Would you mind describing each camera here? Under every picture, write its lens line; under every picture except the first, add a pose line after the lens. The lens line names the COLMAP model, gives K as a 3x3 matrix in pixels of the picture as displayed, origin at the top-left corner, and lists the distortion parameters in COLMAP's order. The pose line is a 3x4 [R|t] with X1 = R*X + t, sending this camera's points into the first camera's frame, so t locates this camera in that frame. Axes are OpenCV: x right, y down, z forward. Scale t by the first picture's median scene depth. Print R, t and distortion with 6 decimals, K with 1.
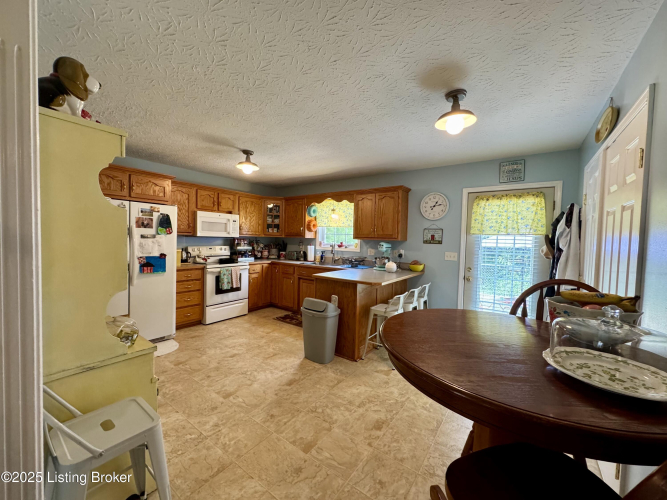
lens RADIAL K [[265.6, 0, 332.1], [0, 265.6, 249.5], [0, 0, 1]] dist [-0.001928, 0.000068]
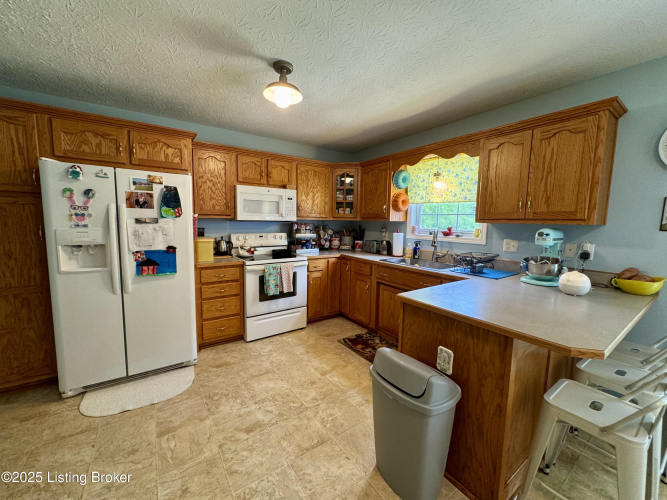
lens RADIAL K [[265.6, 0, 332.1], [0, 265.6, 249.5], [0, 0, 1]] dist [-0.001928, 0.000068]
pose [[0.944799, 0.025271, -0.326675, -0.022264], [-0.005510, 0.998106, 0.061277, -0.015493], [0.327605, -0.056095, 0.943148, 0.390056]]
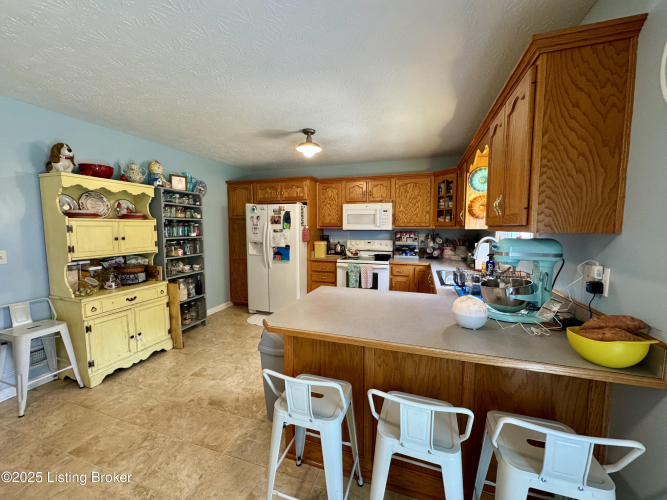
lens RADIAL K [[265.6, 0, 332.1], [0, 265.6, 249.5], [0, 0, 1]] dist [-0.001928, 0.000068]
pose [[0.306023, 0.054587, -0.950458, 0.436322], [-0.031740, 0.998385, 0.047120, -0.021149], [0.951495, 0.015748, 0.307262, 0.649117]]
